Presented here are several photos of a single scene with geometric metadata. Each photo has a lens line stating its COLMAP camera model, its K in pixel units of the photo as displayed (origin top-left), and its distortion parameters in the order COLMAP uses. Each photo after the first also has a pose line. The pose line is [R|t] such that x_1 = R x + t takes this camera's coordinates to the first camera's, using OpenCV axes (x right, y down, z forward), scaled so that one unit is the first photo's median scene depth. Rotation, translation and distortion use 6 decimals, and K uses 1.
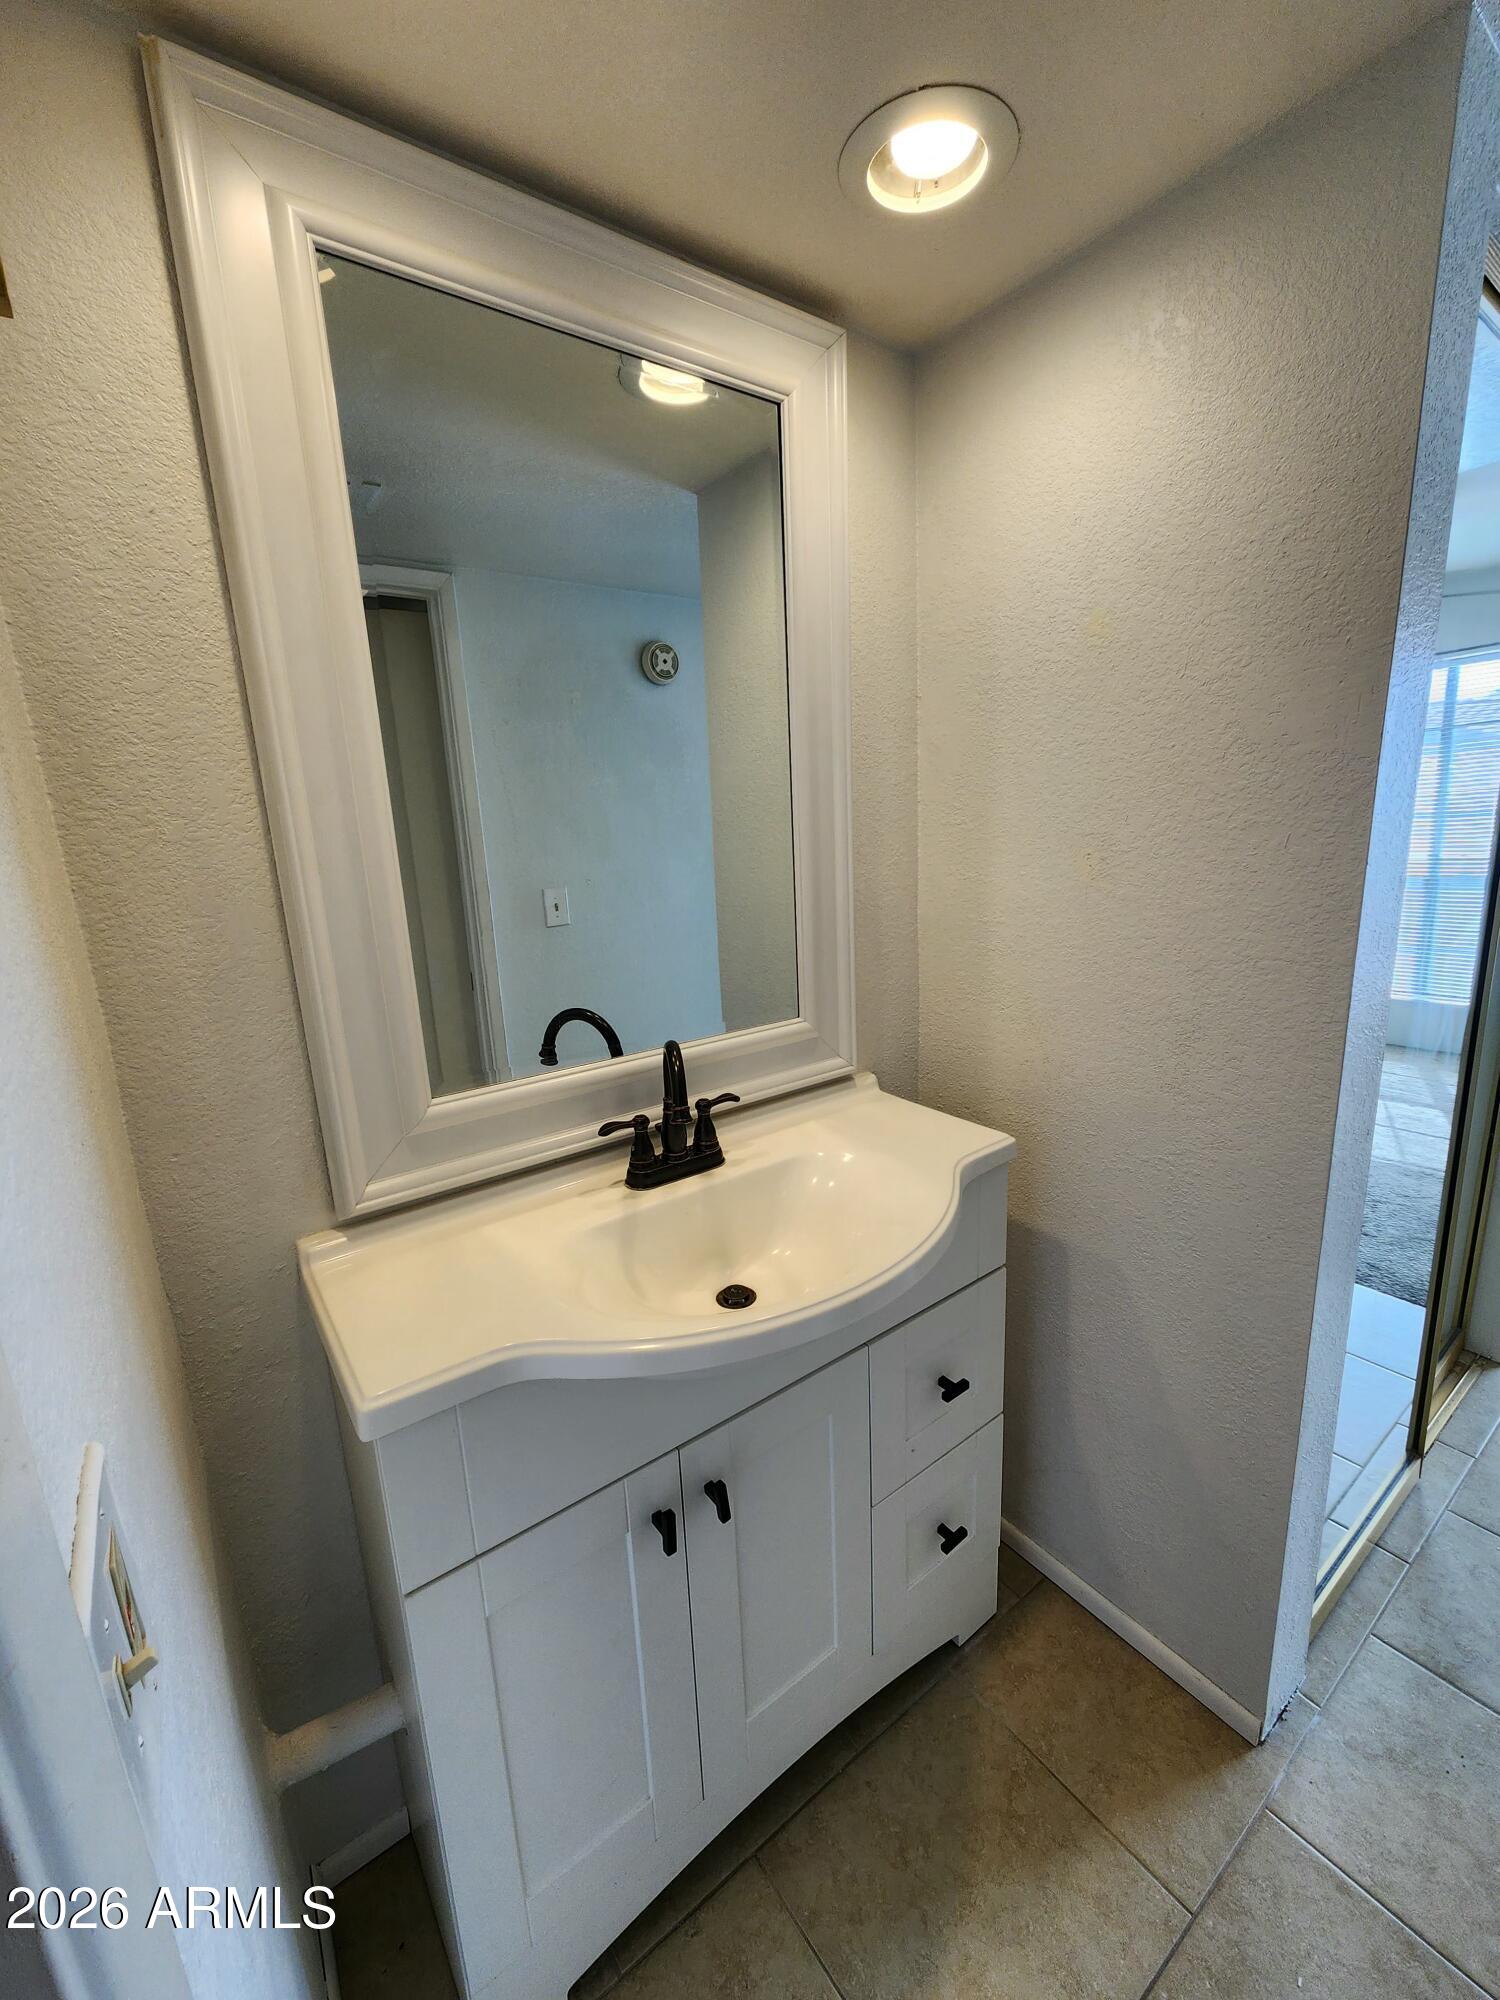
lens RADIAL K [[814.6, 0, 758.1], [0, 814.6, 1009.0], [0, 0, 1]] dist [0.000526, -0.000646]
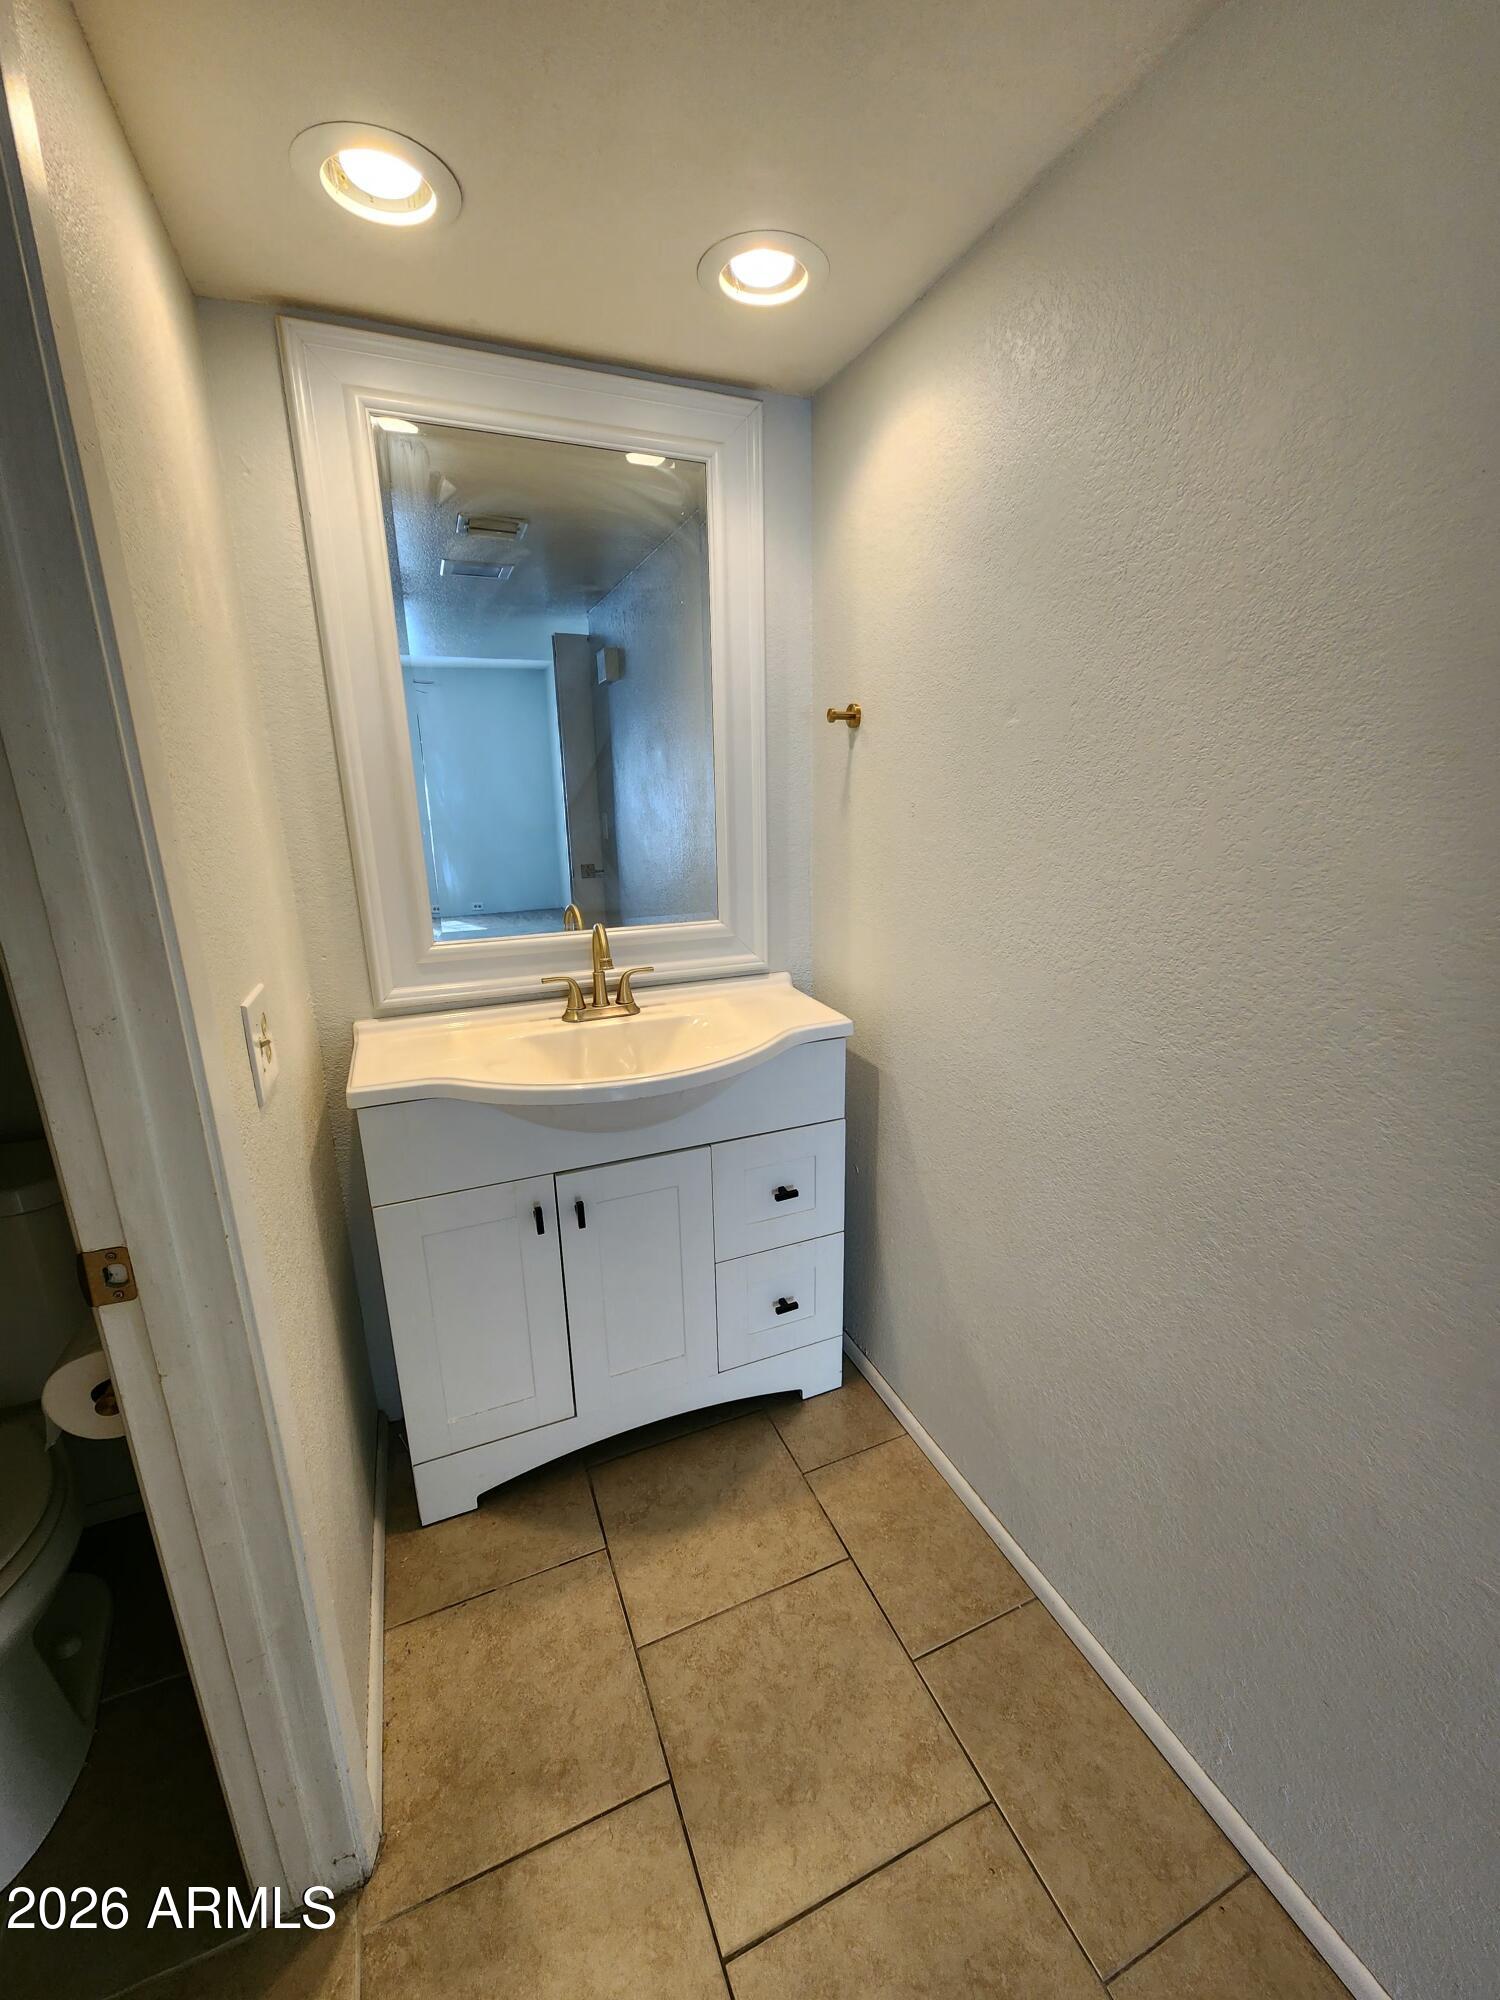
lens RADIAL K [[814.6, 0, 745.3], [0, 814.6, 998.4], [0, 0, 1]] dist [0.000526, -0.000646]
pose [[0.972567, 0.094982, -0.212350, 0.466238], [-0.085028, 0.994829, 0.055545, 0.073335], [0.216528, -0.035966, 0.975614, -0.358326]]
